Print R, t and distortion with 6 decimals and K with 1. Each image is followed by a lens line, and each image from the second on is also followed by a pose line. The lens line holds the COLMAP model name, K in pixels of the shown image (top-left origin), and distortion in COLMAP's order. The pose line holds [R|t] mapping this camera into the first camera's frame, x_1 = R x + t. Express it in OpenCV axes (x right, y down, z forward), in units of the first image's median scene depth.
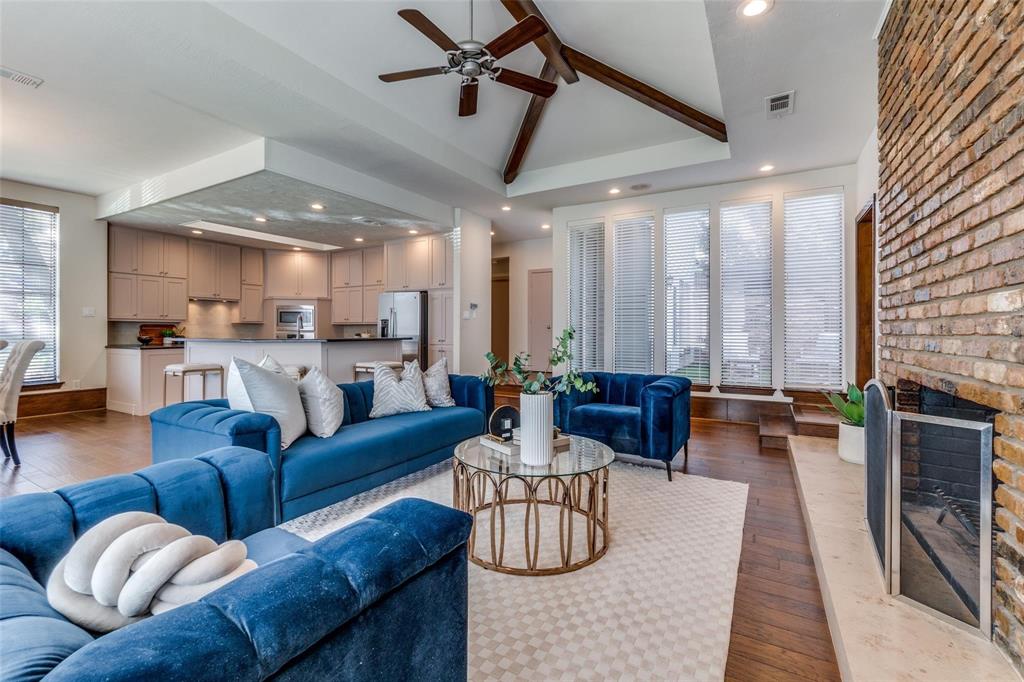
lens RADIAL K [[436.4, 0, 503.2], [0, 436.4, 330.6], [0, 0, 1]] dist [-0.009045, -0.000180]
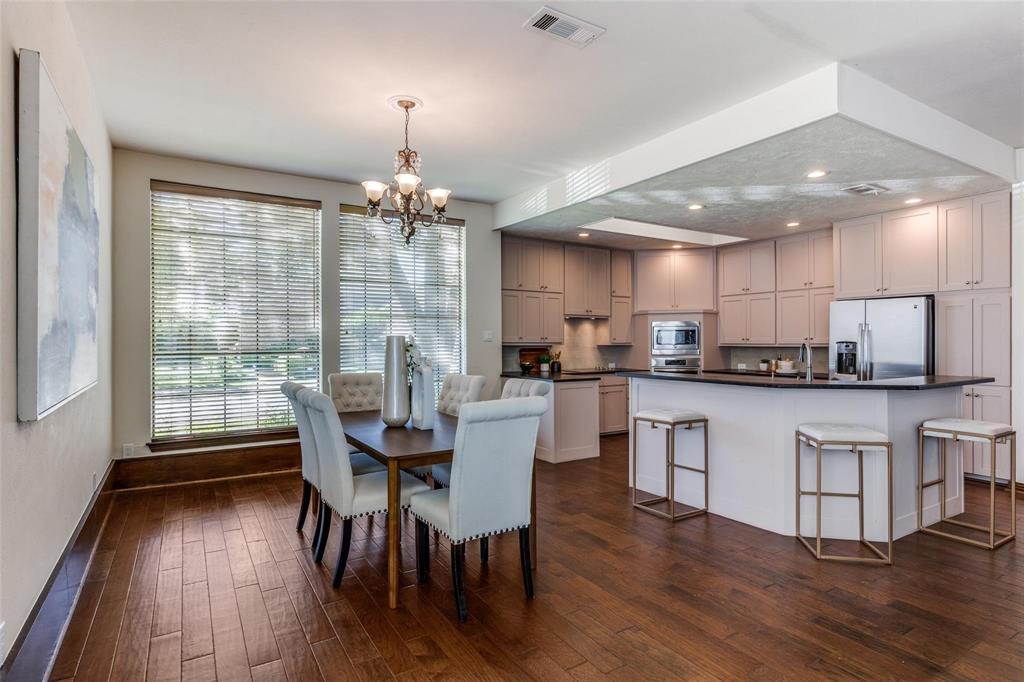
lens RADIAL K [[517.5, 0, 503.2], [0, 517.5, 342.1], [0, 0, 1]] dist [0.004900, 0.000333]
pose [[0.885452, -0.002747, -0.464723, -0.373028], [0.003808, 0.999992, 0.001344, -0.027777], [0.464715, -0.002960, 0.885455, 0.072176]]
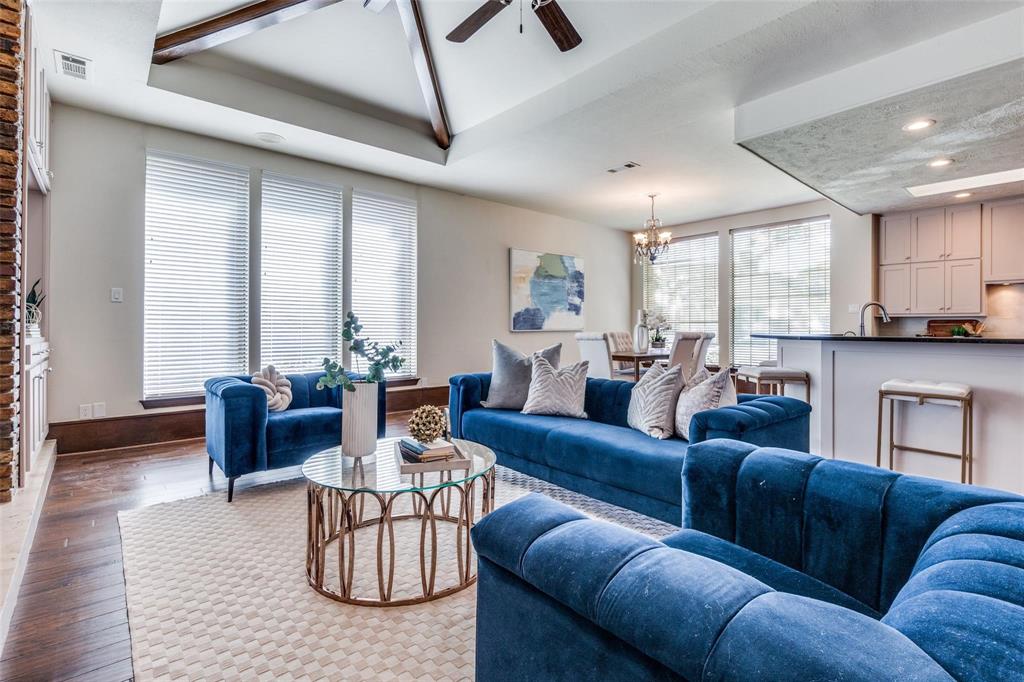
lens RADIAL K [[485.5, 0, 503.5], [0, 485.5, 323.2], [0, 0, 1]] dist [-0.014354, 0.006343]
pose [[-0.315176, -0.008404, -0.948996, 0.311935], [-0.001826, 0.999964, -0.008249, 0.001306], [0.949032, -0.000867, -0.315180, 0.487721]]
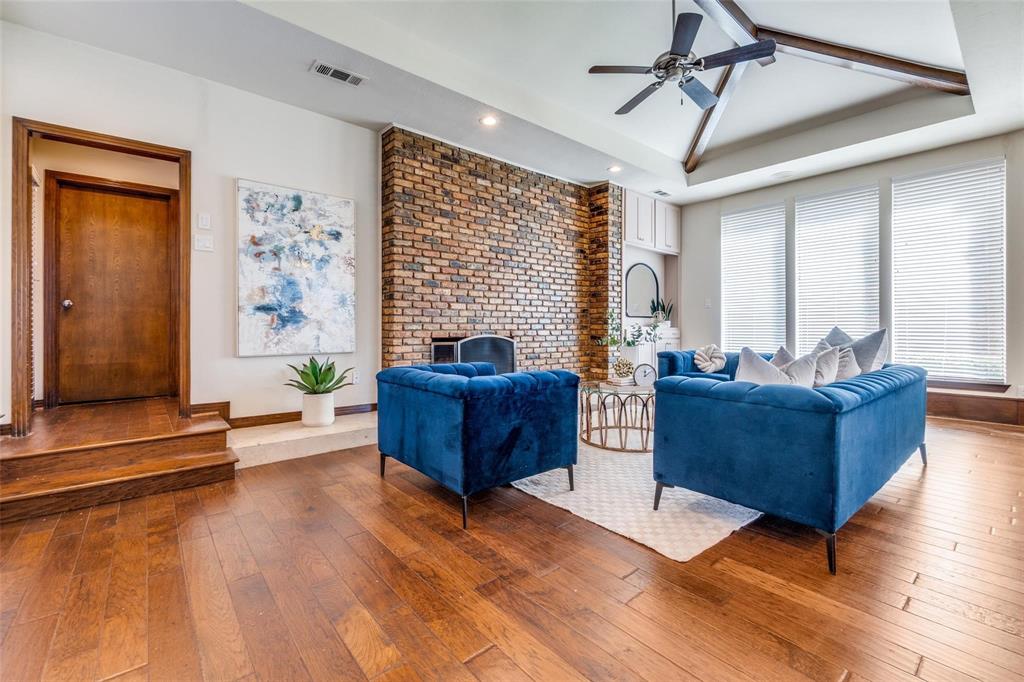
lens RADIAL K [[436.4, 0, 508.3], [0, 436.4, 330.8], [0, 0, 1]] dist [-0.009045, -0.000180]
pose [[-0.942075, -0.010141, 0.335250, -0.009584], [-0.007370, 0.999927, 0.009534, 0.017461], [-0.335322, 0.006511, -0.942081, 0.872553]]
